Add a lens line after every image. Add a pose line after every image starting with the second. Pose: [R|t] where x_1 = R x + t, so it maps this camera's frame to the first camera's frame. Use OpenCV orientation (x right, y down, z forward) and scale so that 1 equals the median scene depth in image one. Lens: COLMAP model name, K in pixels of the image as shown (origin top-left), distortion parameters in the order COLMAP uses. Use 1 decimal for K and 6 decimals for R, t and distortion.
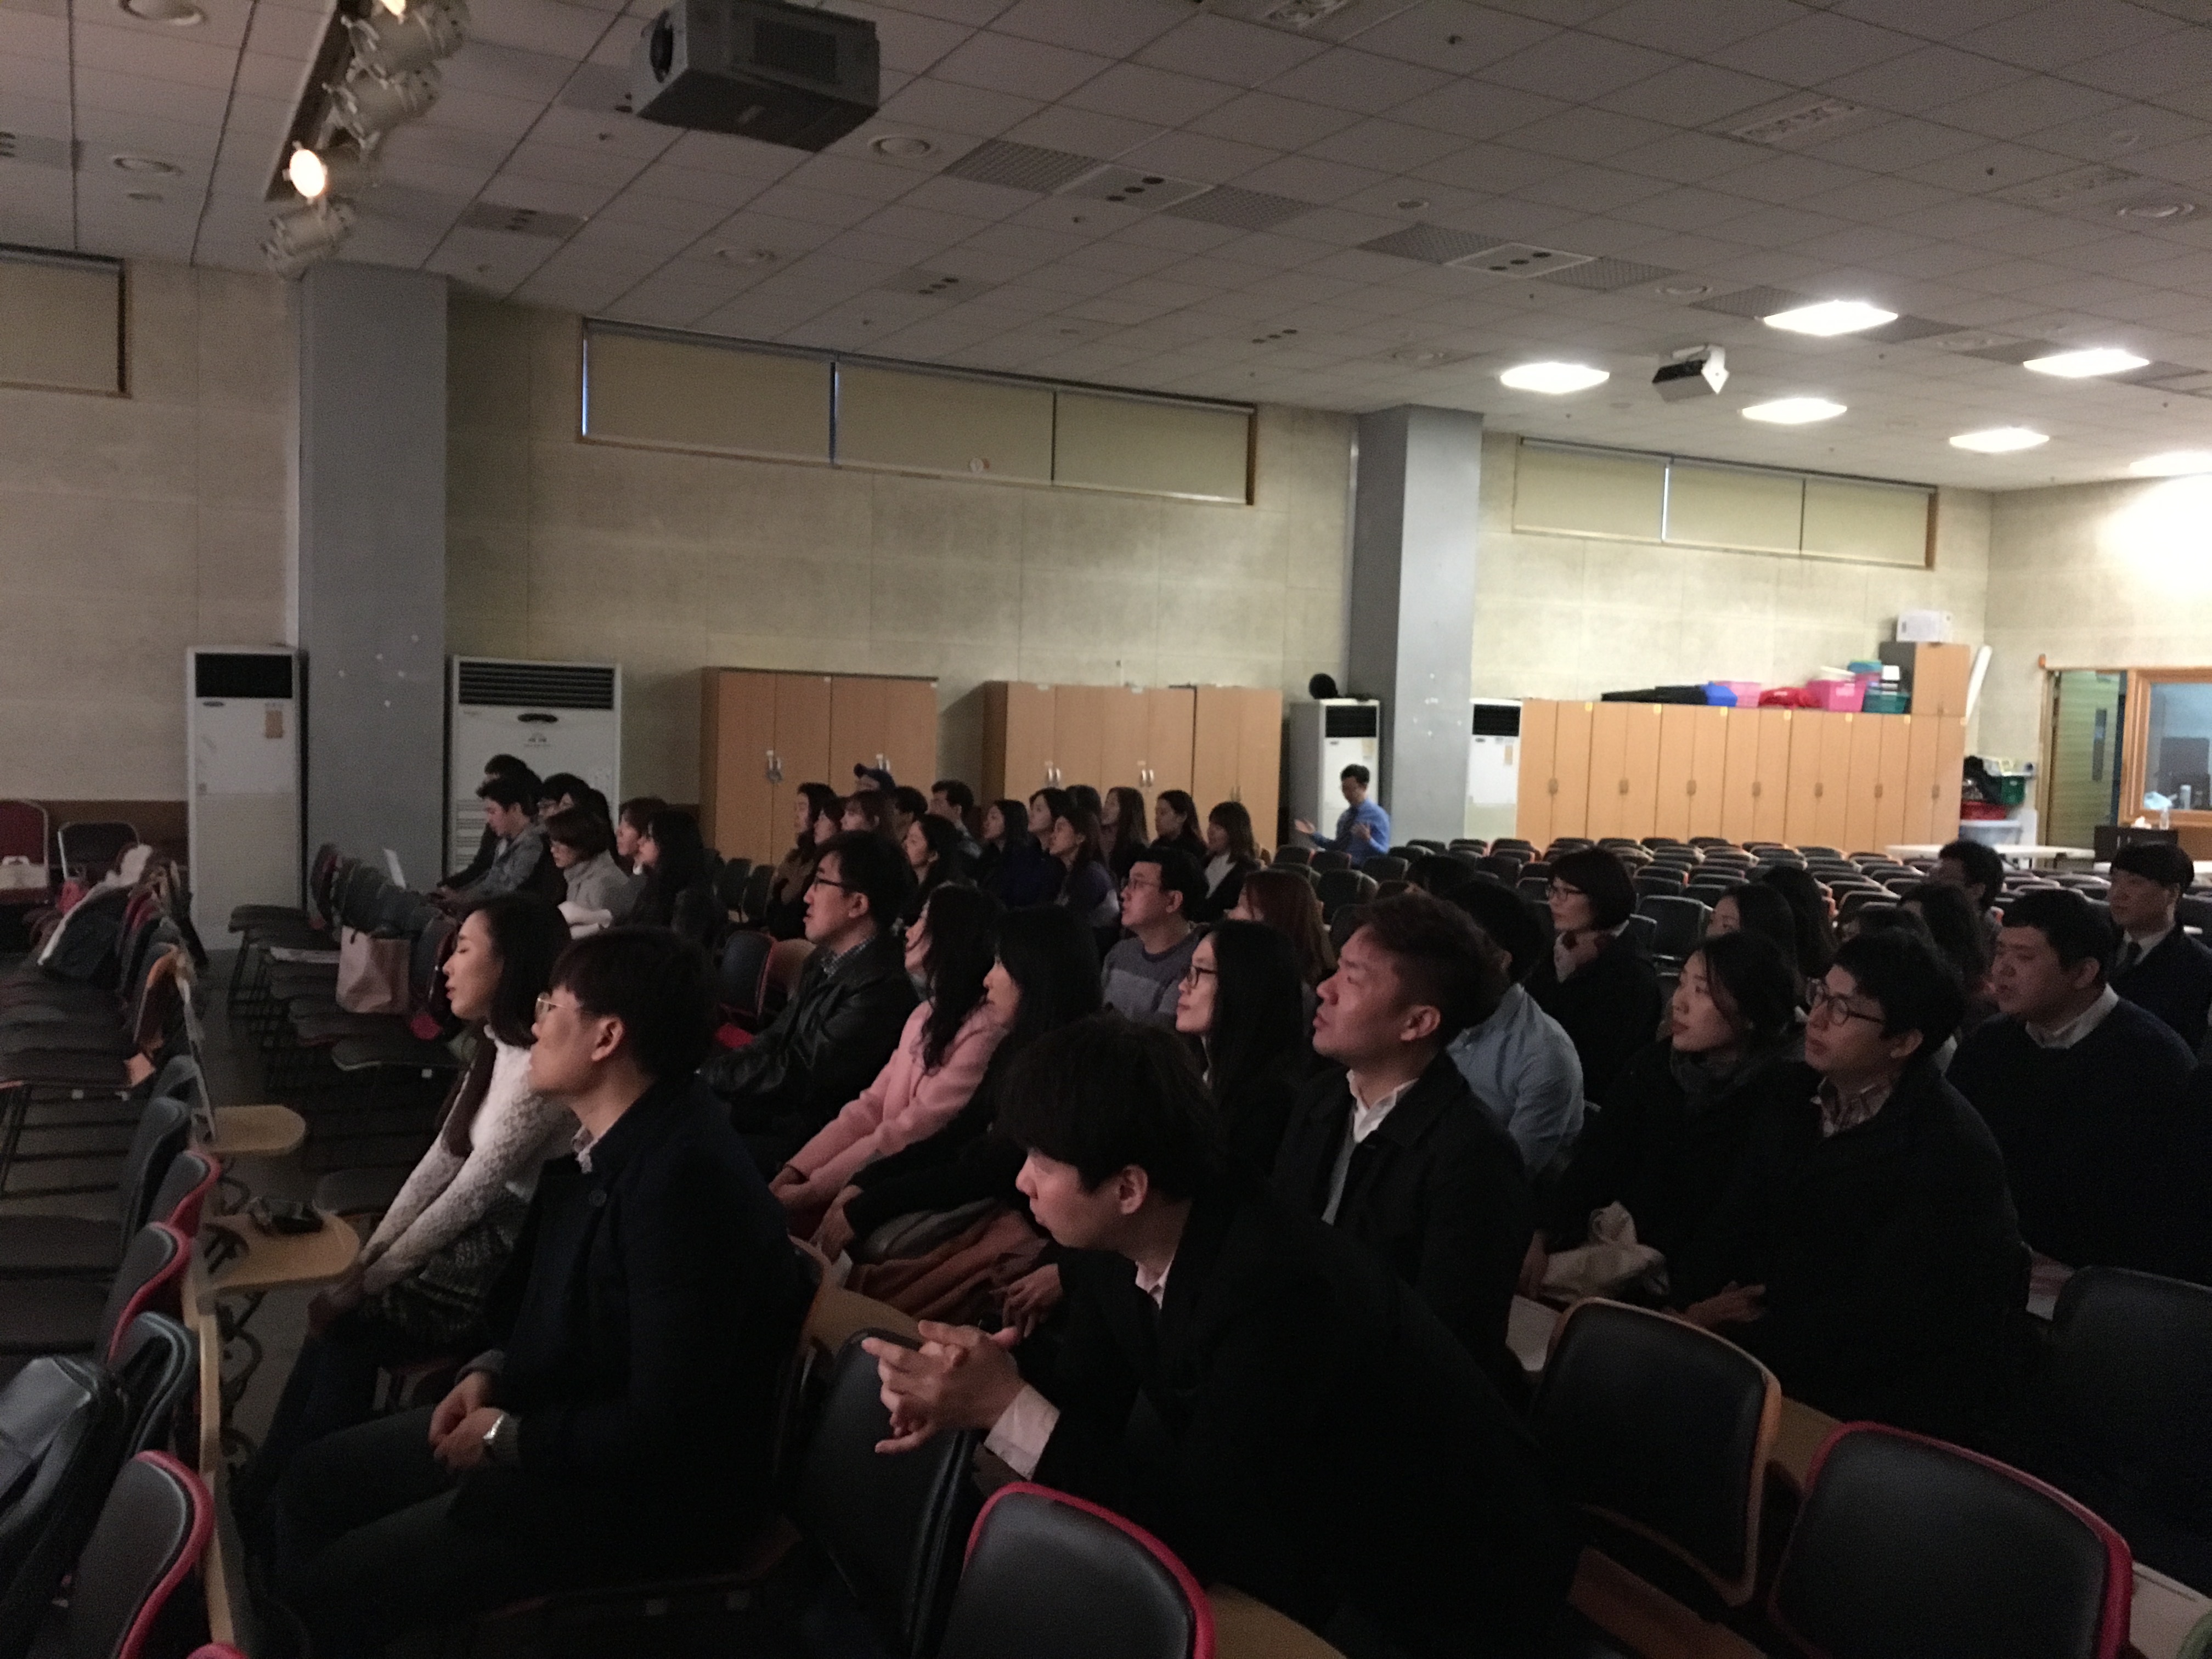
lens RADIAL K [[1864.1, 0, 1069.8], [0, 1864.1, 831.7], [0, 0, 1]] dist [0.111675, -0.192873]
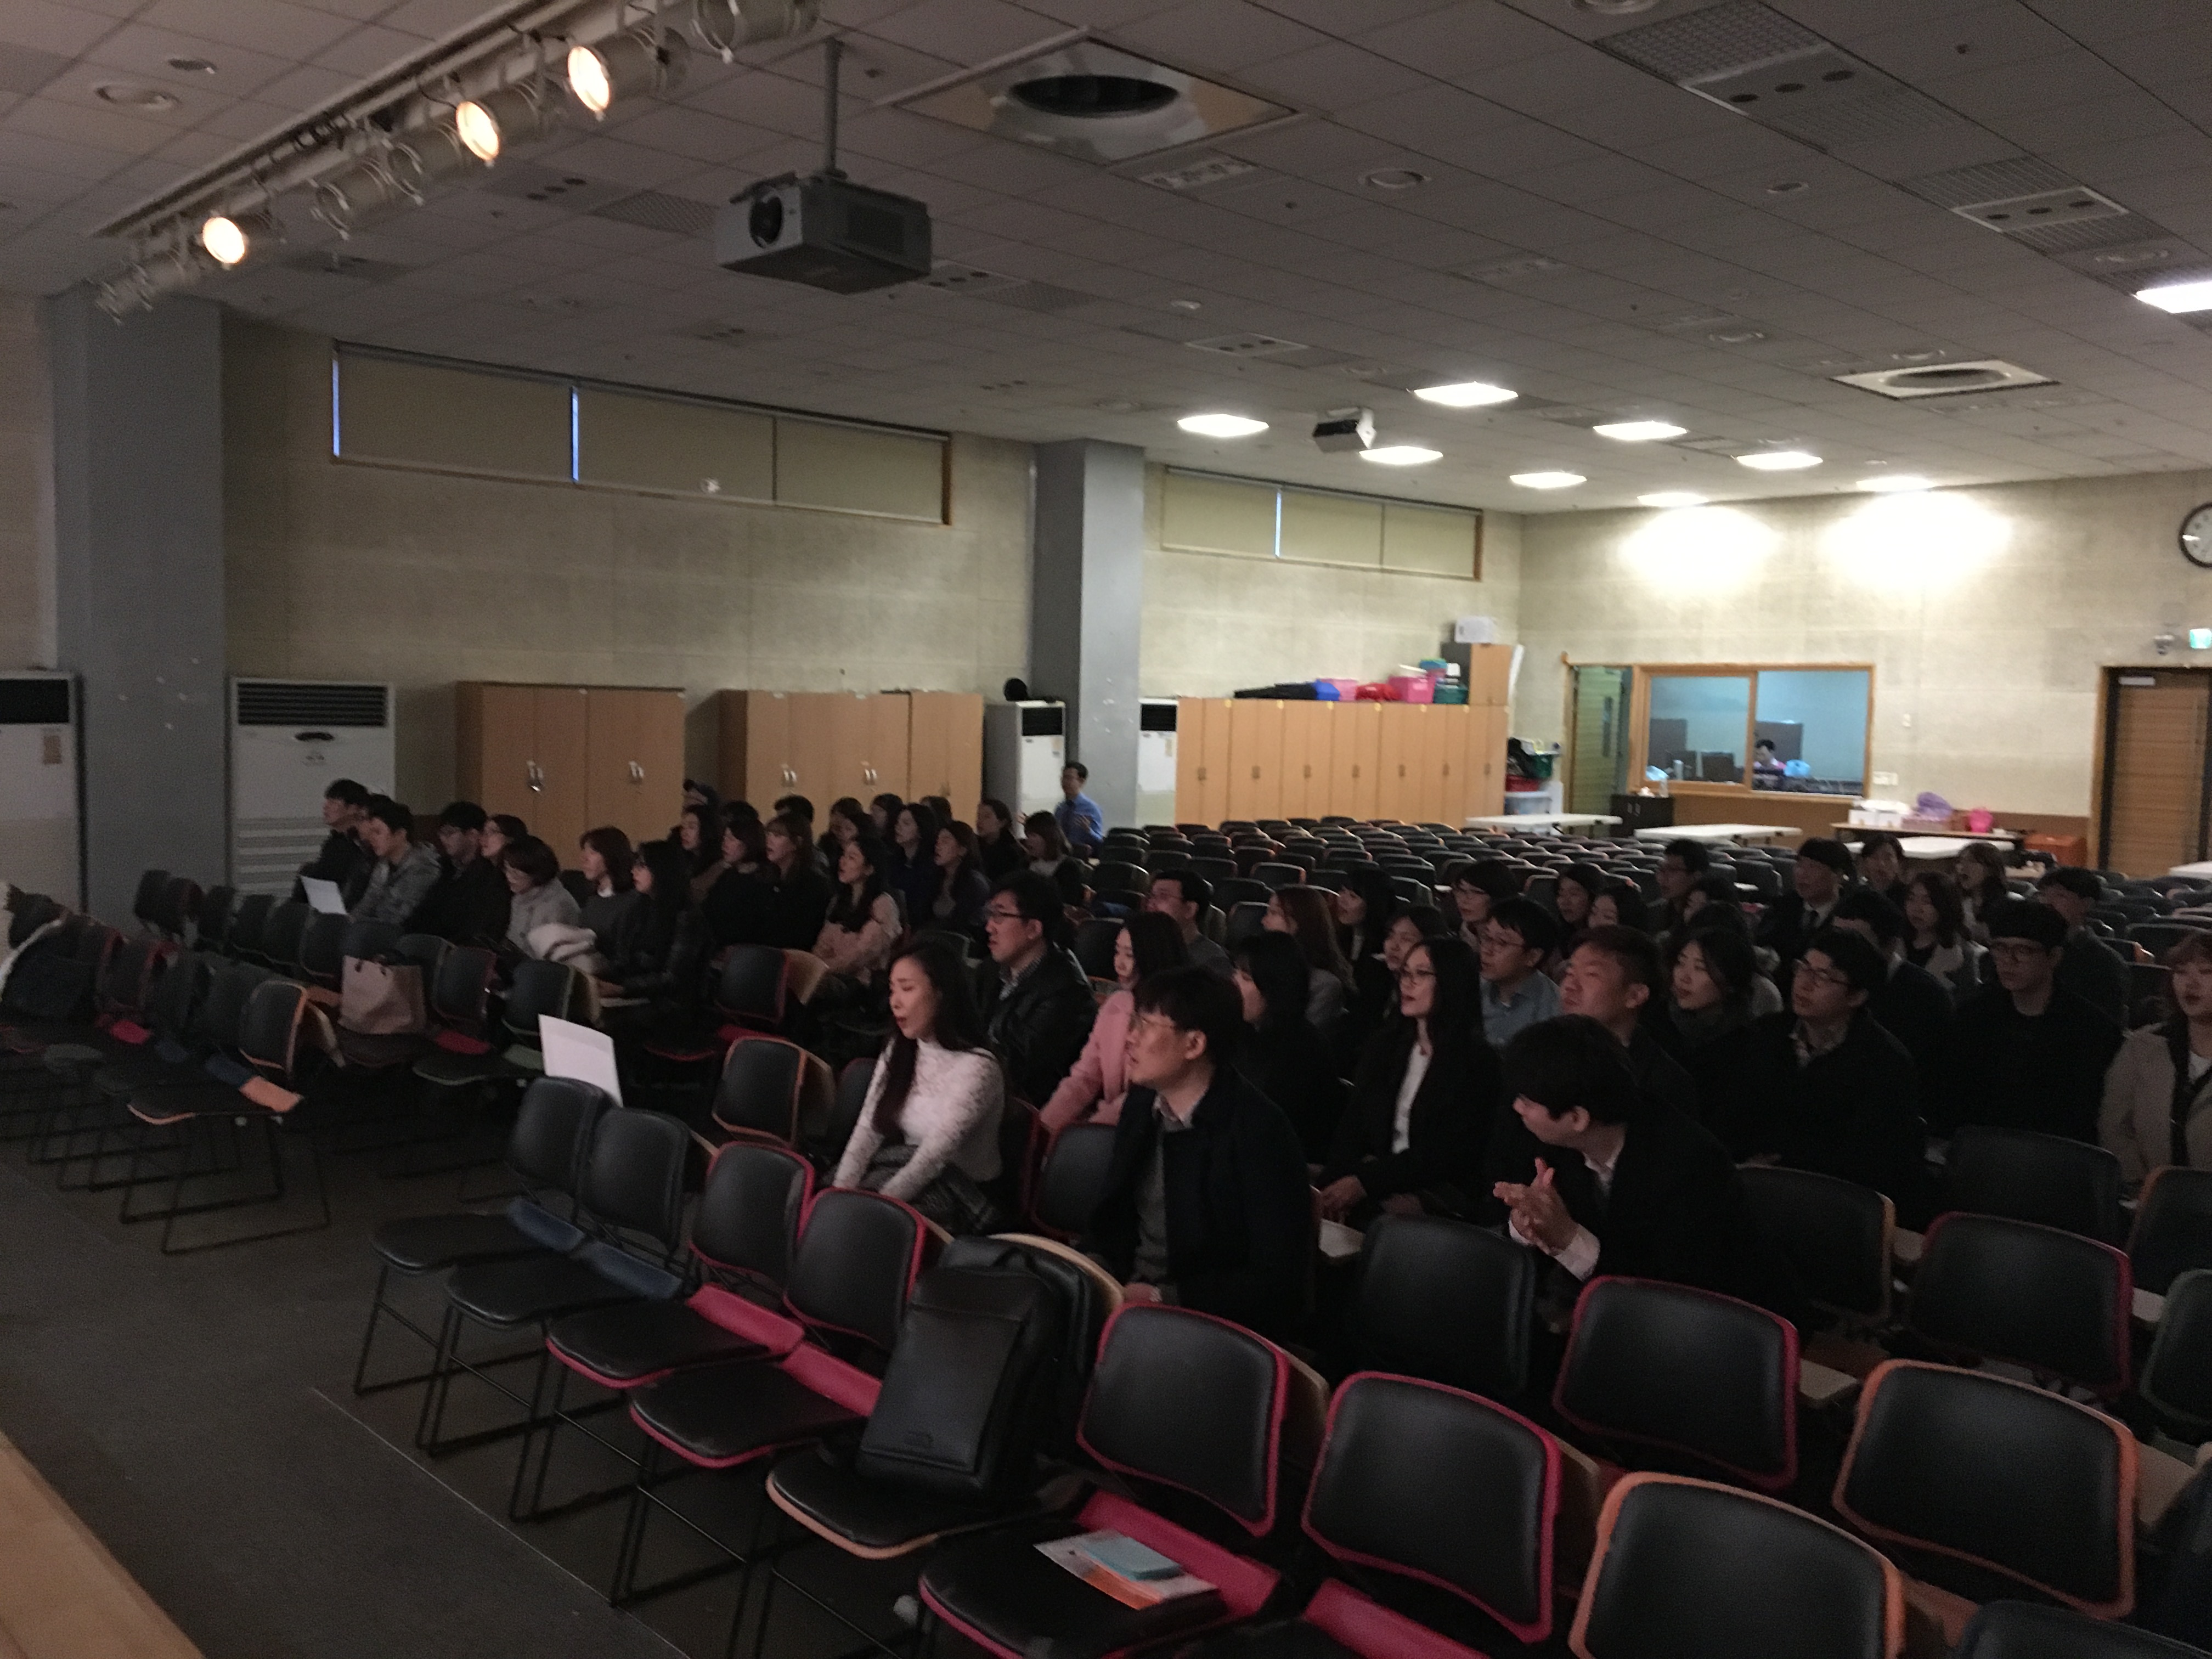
lens RADIAL K [[1864.1, 0, 1069.8], [0, 1864.1, 831.7], [0, 0, 1]] dist [0.111675, -0.192873]
pose [[0.963607, -0.029718, 0.265668, -0.129161], [0.024815, 0.999455, 0.021793, -0.016748], [-0.266170, -0.014407, 0.963818, -0.076362]]
